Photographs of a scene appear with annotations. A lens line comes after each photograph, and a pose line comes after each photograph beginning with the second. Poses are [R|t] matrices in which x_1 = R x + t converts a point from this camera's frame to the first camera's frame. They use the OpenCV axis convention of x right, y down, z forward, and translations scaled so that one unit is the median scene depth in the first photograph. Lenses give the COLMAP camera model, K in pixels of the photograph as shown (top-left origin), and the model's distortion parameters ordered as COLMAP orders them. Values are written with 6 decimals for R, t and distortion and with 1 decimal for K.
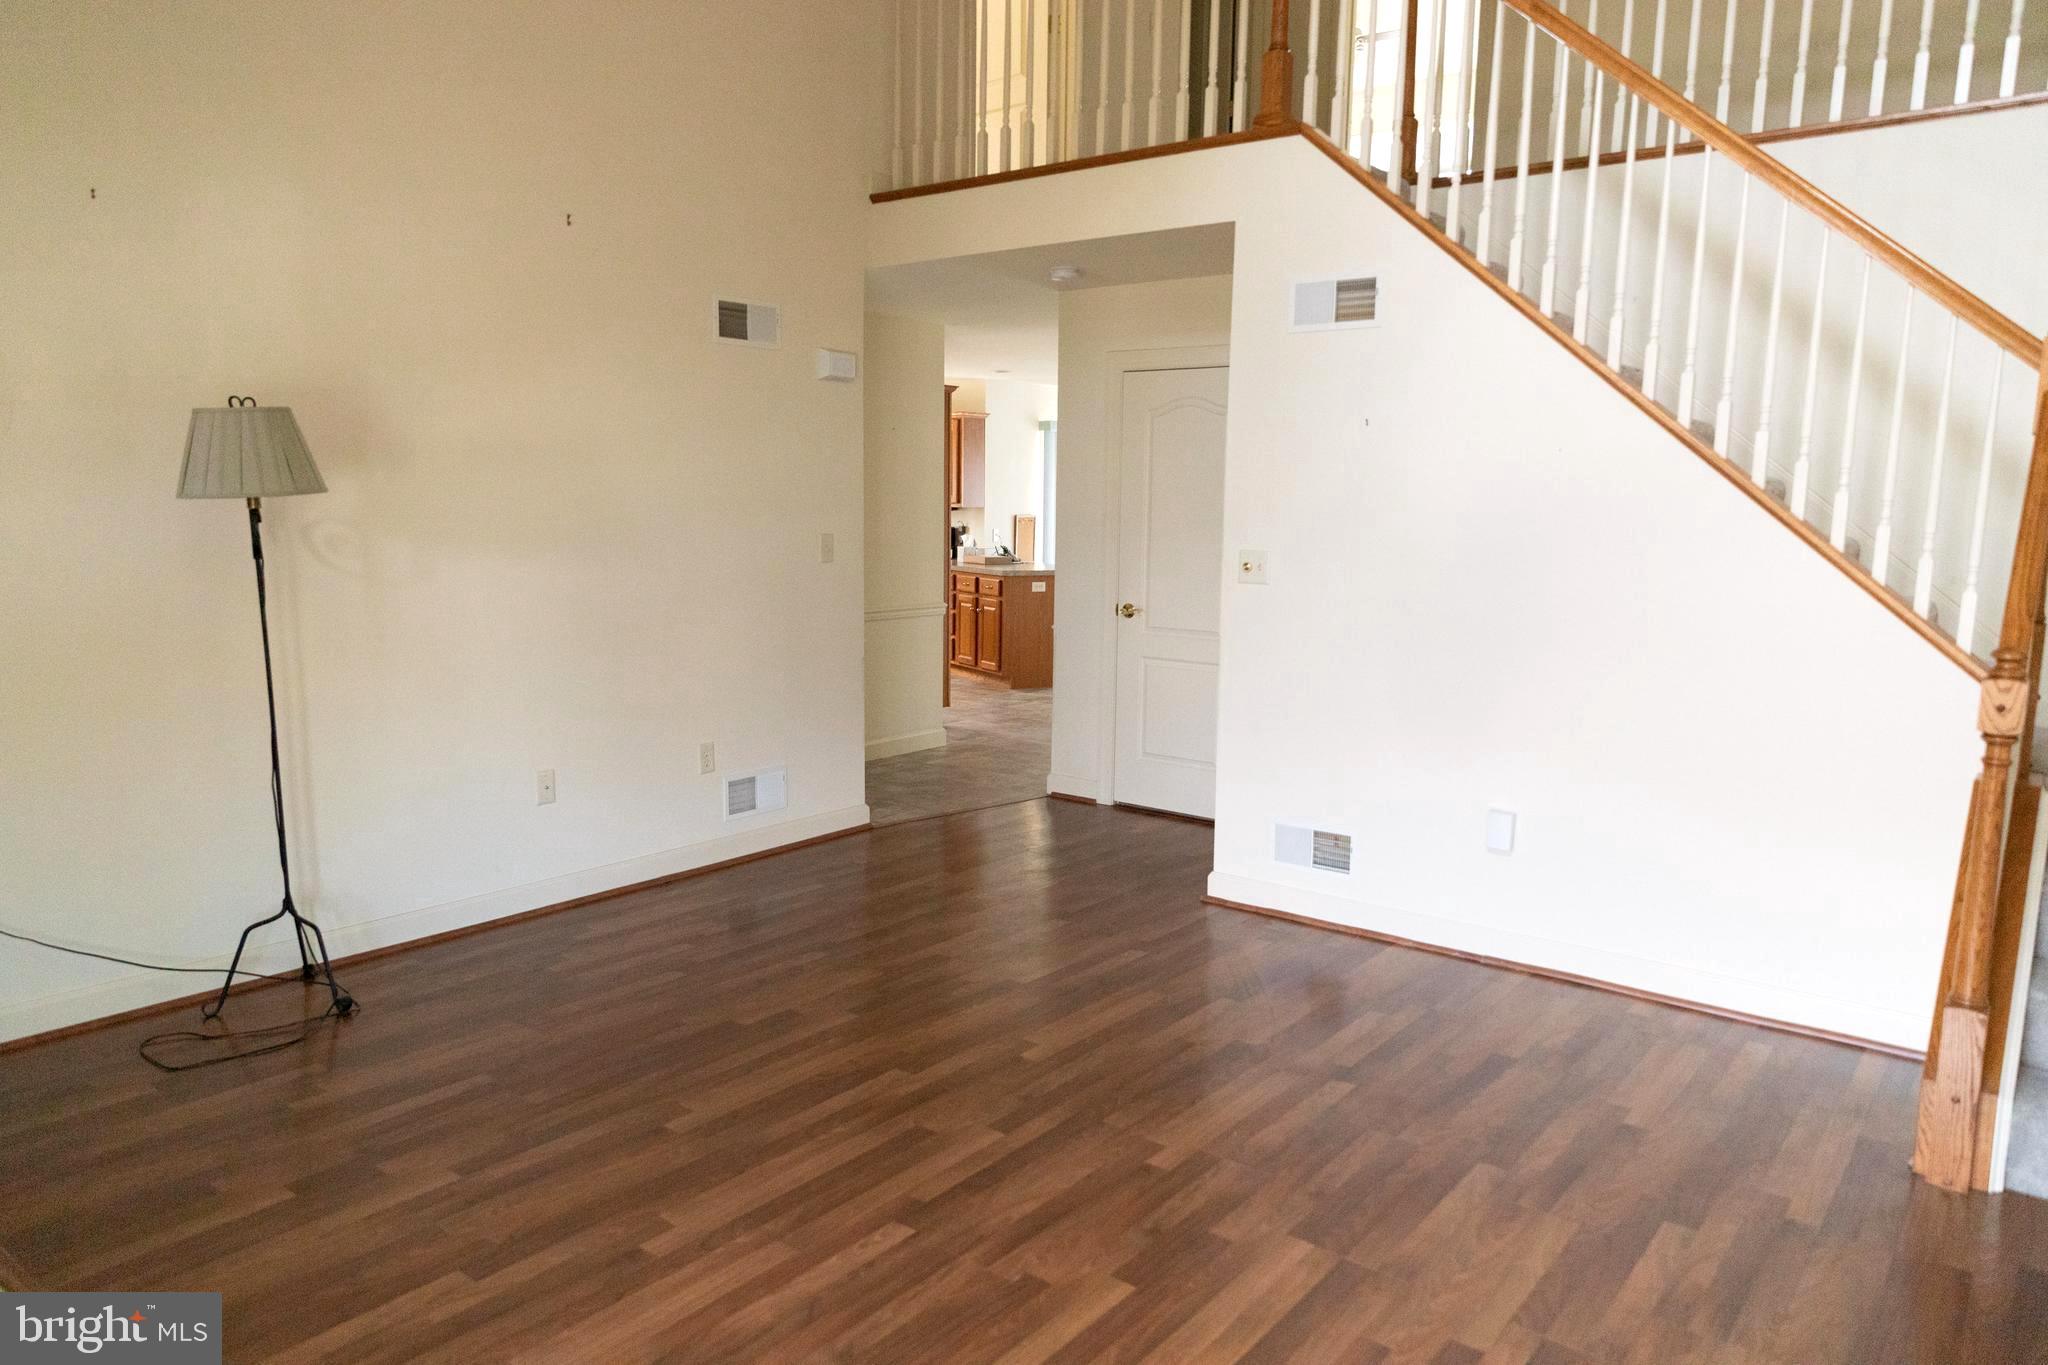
lens RADIAL K [[1359.0, 0, 1017.9], [0, 1359.0, 685.3], [0, 0, 1]] dist [0.004900, -0.004406]
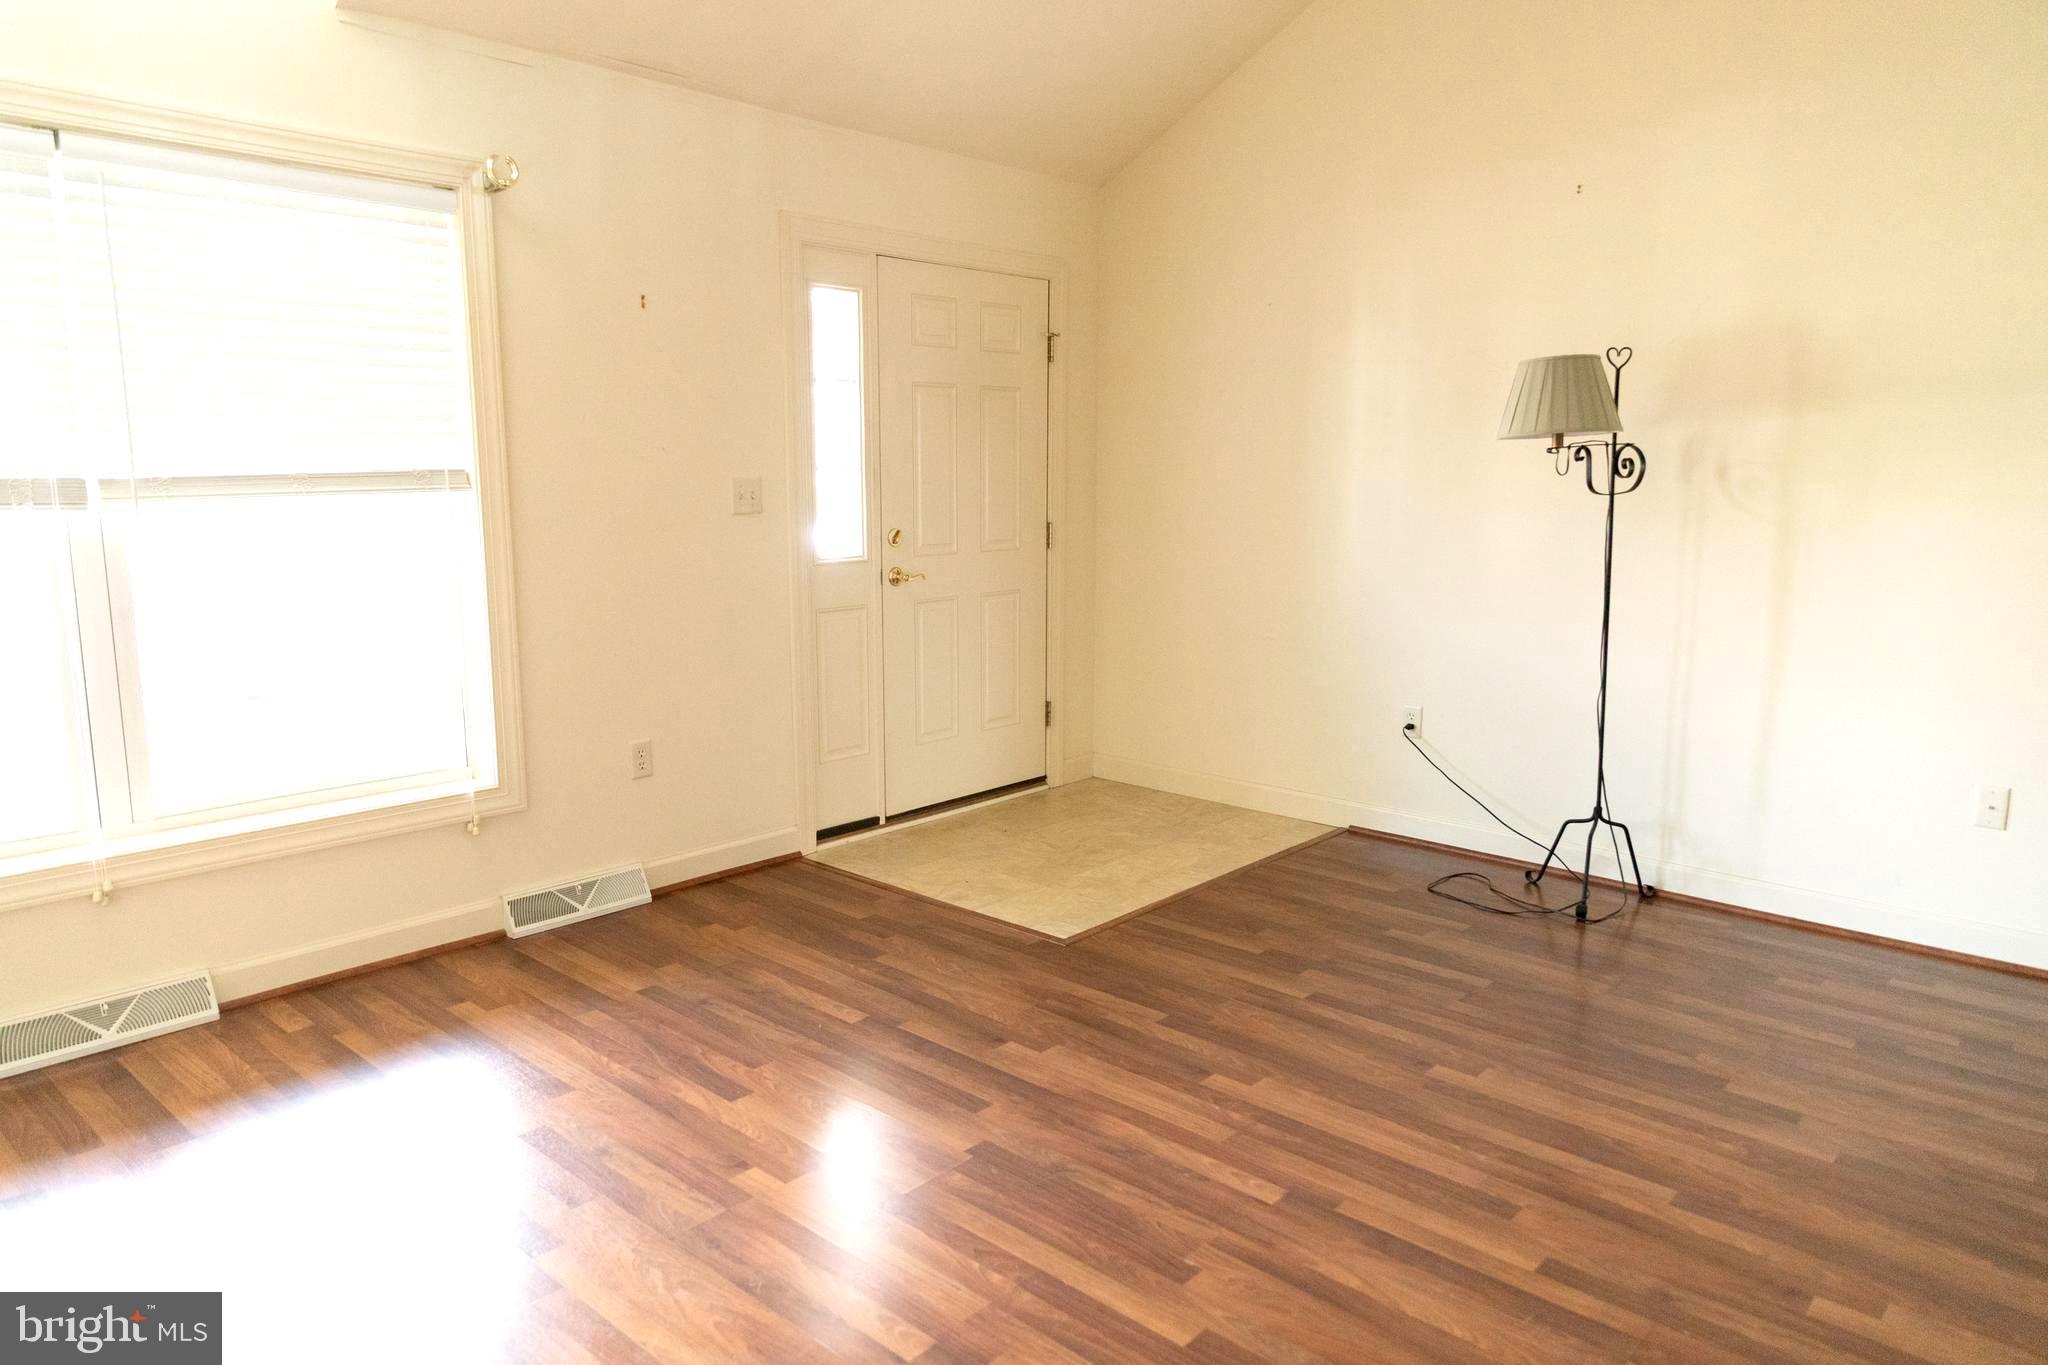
lens RADIAL K [[1359.0, 0, 1017.9], [0, 1359.0, 685.3], [0, 0, 1]] dist [0.004900, -0.004406]
pose [[-0.070999, 0.152693, -0.985720, 0.688380], [-0.146454, 0.975908, 0.161722, -0.058934], [0.986666, 0.155845, -0.046926, 0.705517]]
